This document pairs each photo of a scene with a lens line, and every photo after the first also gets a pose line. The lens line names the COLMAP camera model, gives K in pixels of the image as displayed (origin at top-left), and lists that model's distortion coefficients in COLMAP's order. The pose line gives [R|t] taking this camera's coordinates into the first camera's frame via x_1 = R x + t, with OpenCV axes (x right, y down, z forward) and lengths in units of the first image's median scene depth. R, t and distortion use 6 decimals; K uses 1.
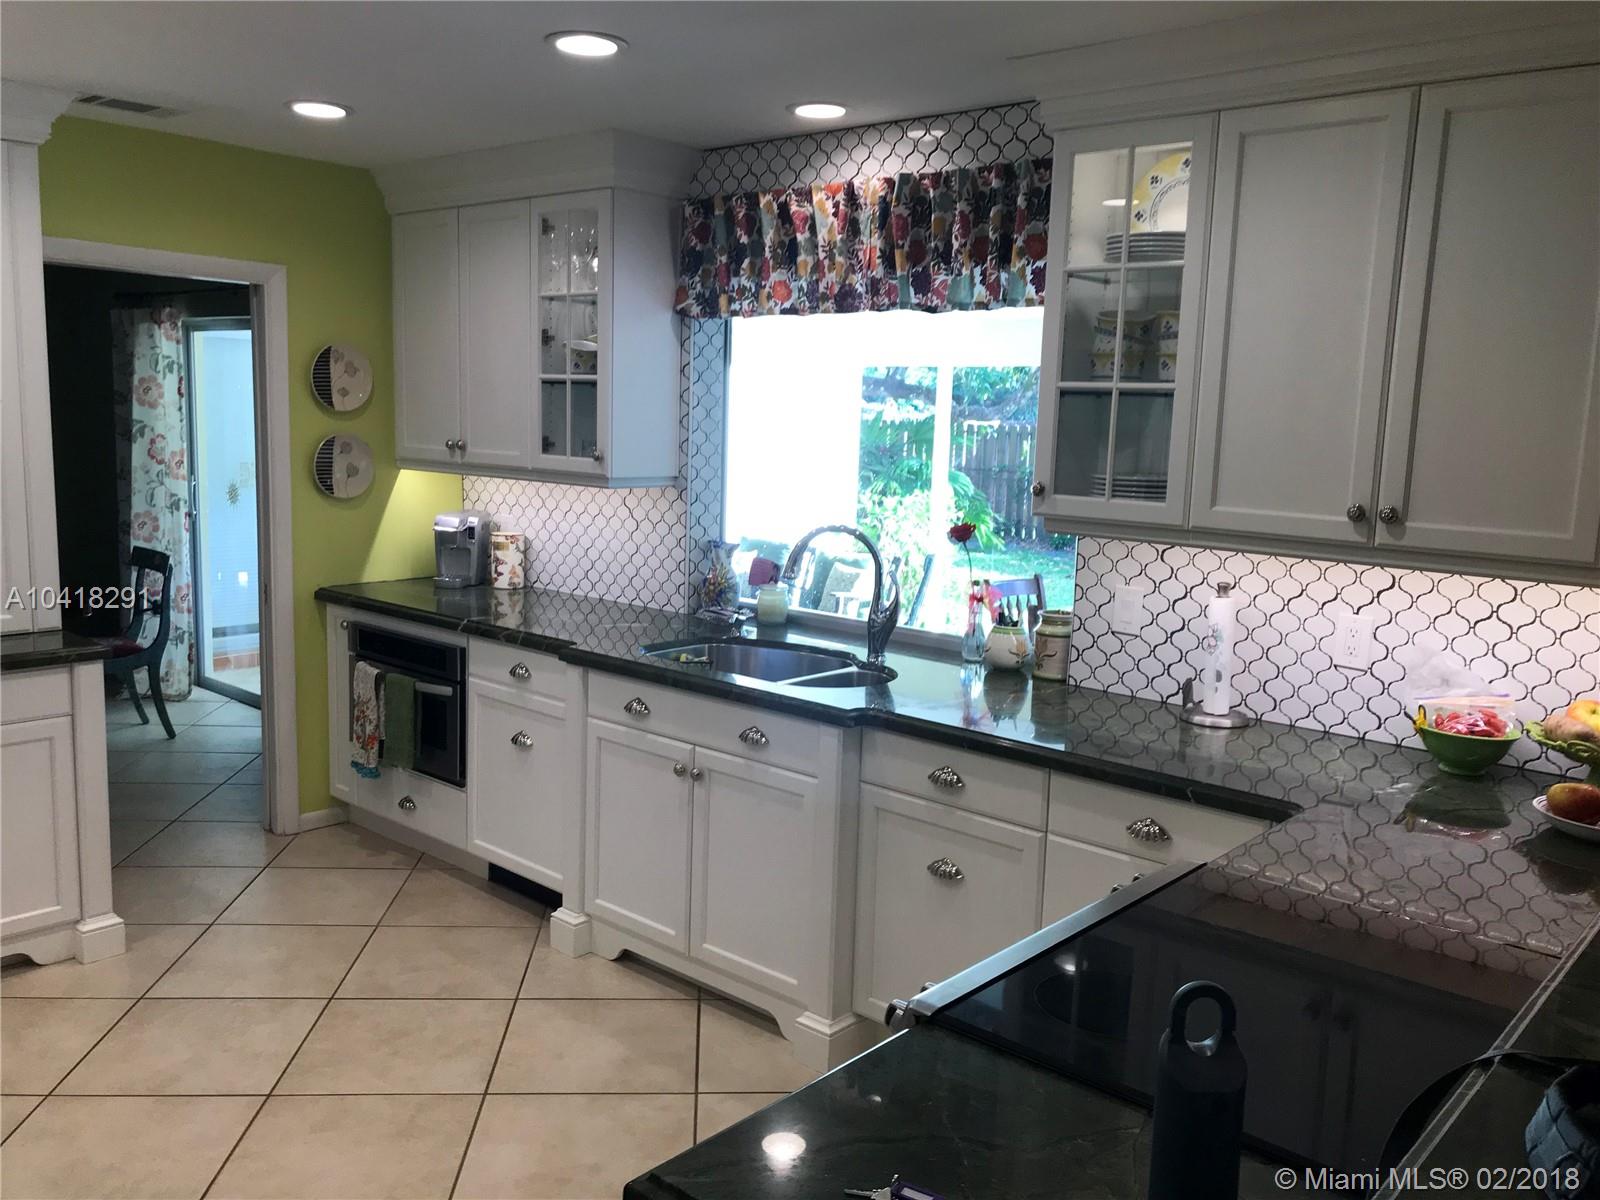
lens RADIAL K [[1323.8, 0, 800.0], [0, 1323.8, 600.0], [0, 0, 1]] dist [-0.076472, -0.003666]
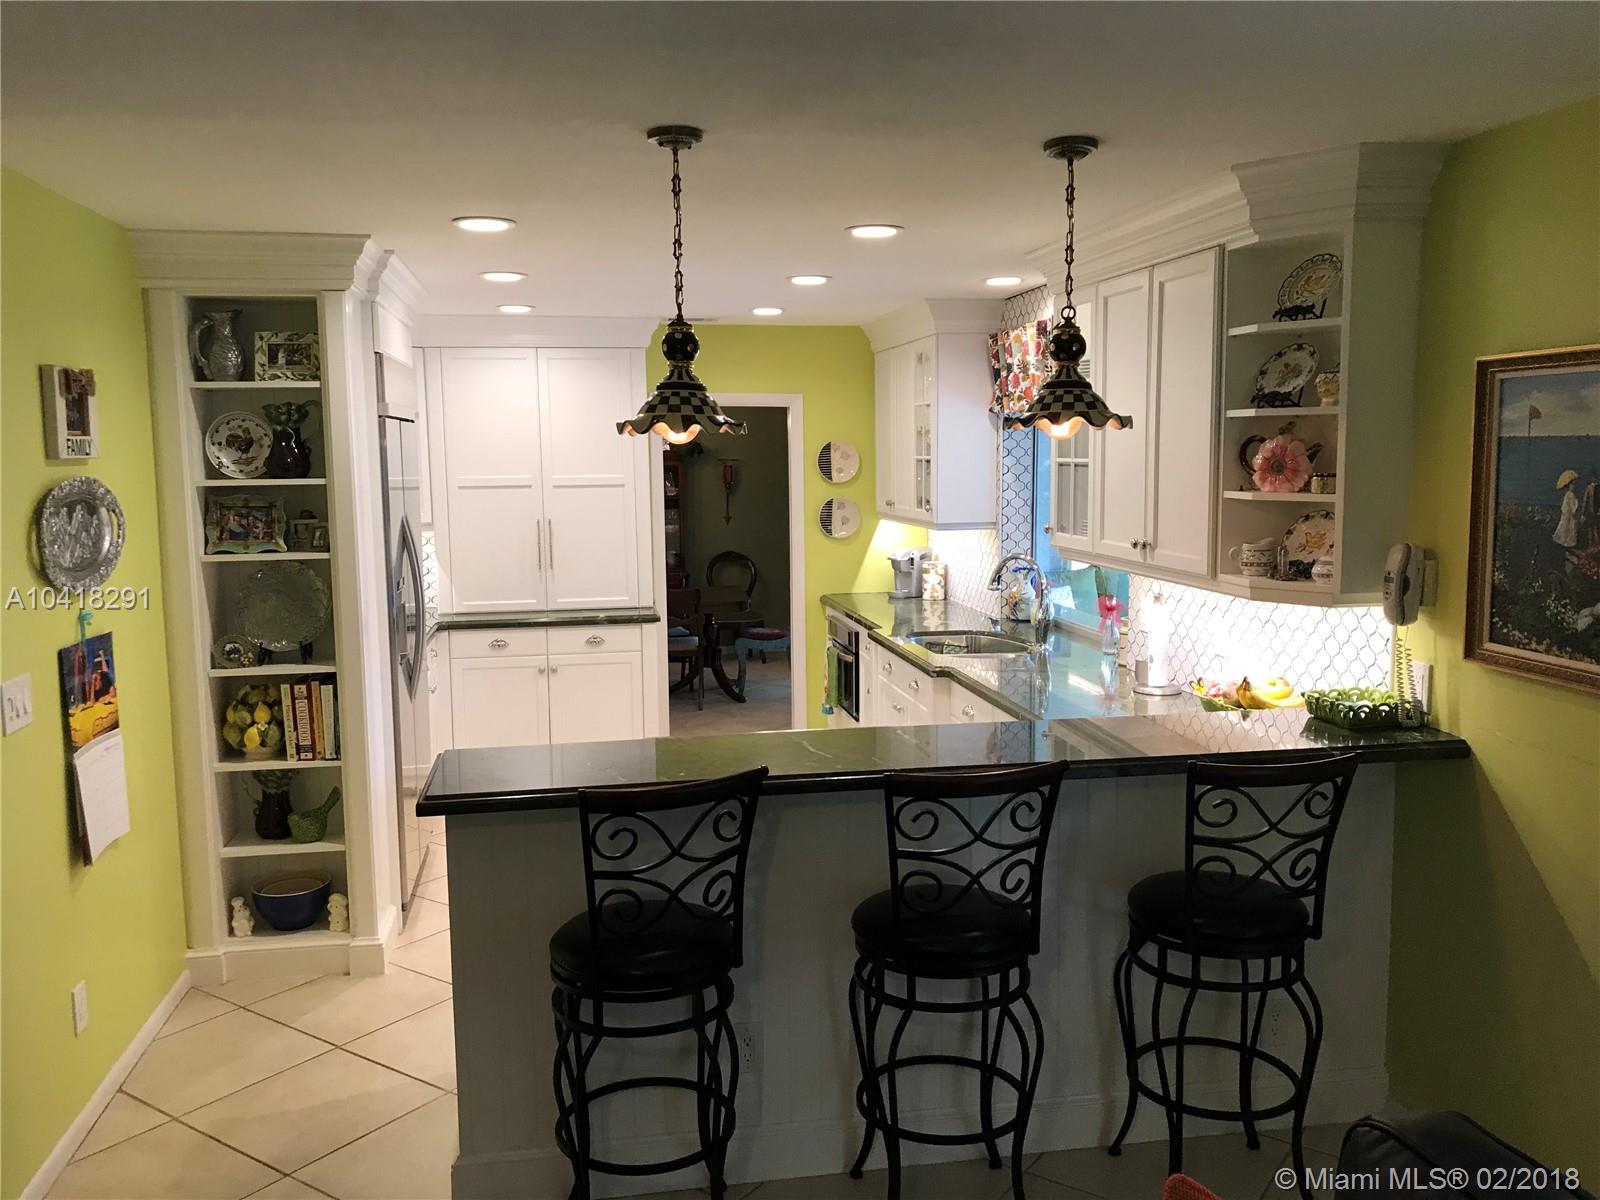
lens RADIAL K [[1323.8, 0, 800.0], [0, 1323.8, 600.0], [0, 0, 1]] dist [-0.076472, -0.003666]
pose [[0.765232, 0.031868, -0.642966, 0.636455], [-0.056776, 0.998223, -0.018096, 0.027360], [0.641246, 0.050353, 0.765681, -0.234329]]
